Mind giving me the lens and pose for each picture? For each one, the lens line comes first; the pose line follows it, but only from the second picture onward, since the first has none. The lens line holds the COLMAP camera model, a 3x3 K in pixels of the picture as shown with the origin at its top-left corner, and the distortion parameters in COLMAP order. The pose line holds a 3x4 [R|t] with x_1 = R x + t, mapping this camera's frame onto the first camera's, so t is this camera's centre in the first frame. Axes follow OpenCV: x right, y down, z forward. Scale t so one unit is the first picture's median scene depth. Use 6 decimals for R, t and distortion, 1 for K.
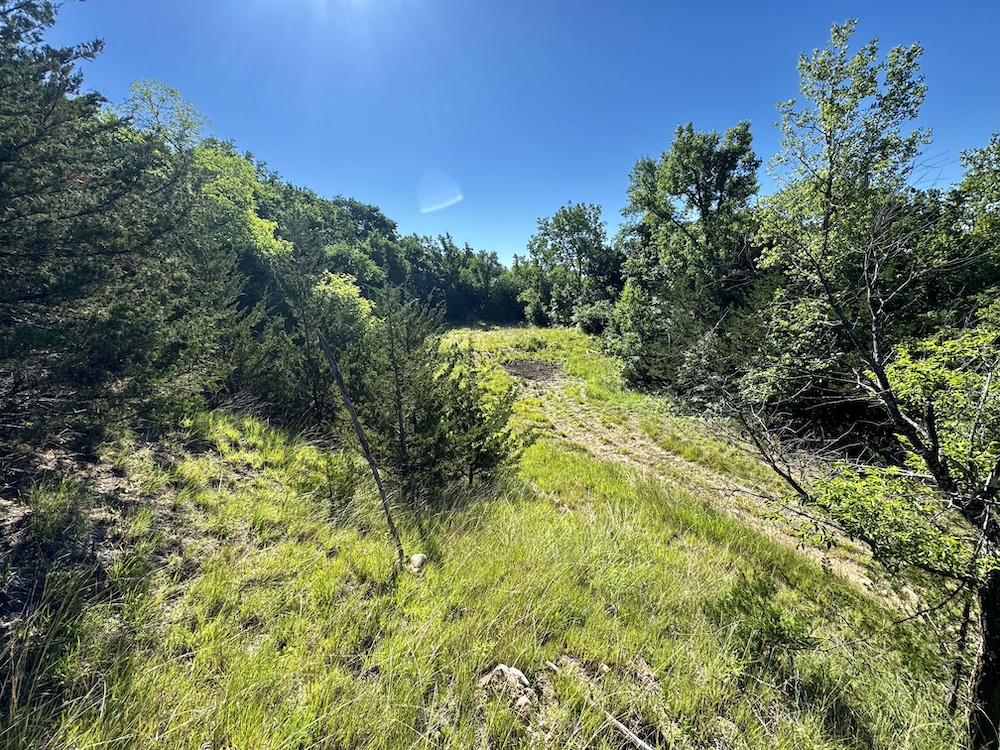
lens RADIAL K [[397.8, 0, 498.9], [0, 397.8, 375.5], [0, 0, 1]] dist [-0.005928, 0.000969]
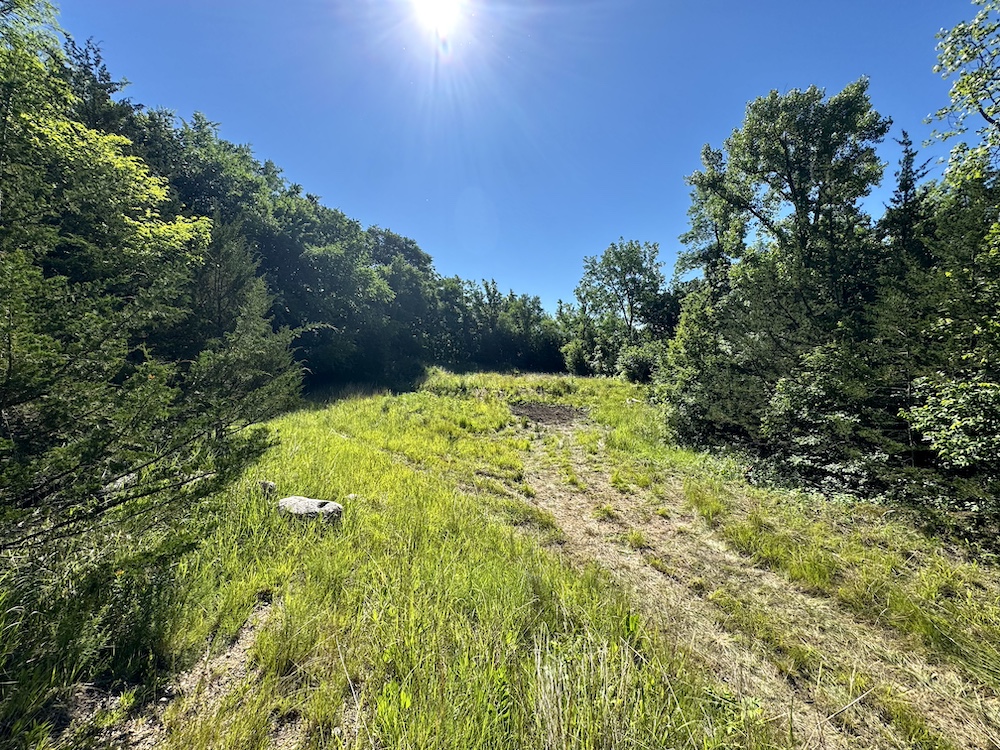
lens RADIAL K [[397.8, 0, 497.6], [0, 397.8, 374.9], [0, 0, 1]] dist [-0.005928, 0.000969]
pose [[0.985407, 0.075201, -0.152703, 0.106295], [-0.099736, 0.982071, -0.159968, 0.046983], [0.137936, 0.172864, 0.975239, 0.254036]]
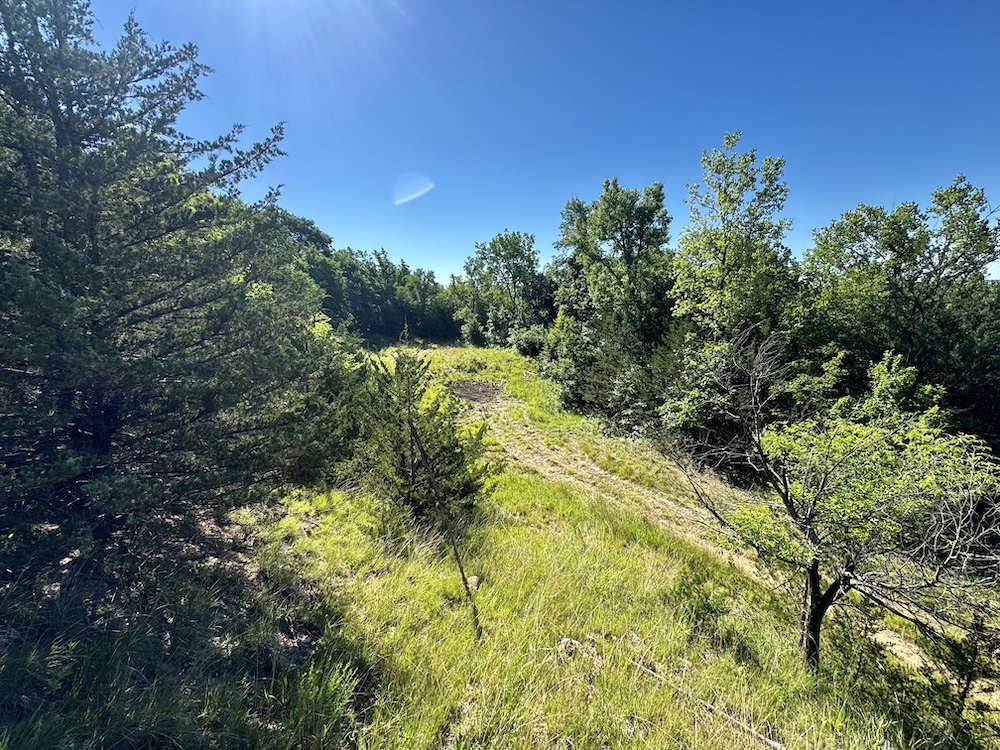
lens RADIAL K [[397.8, 0, 499.3], [0, 397.8, 375.7], [0, 0, 1]] dist [-0.005928, 0.000969]
pose [[0.983685, 0.006793, 0.179769, -0.044870], [-0.001424, 0.999550, -0.029978, -0.025449], [-0.179891, 0.029233, 0.983252, -0.048668]]
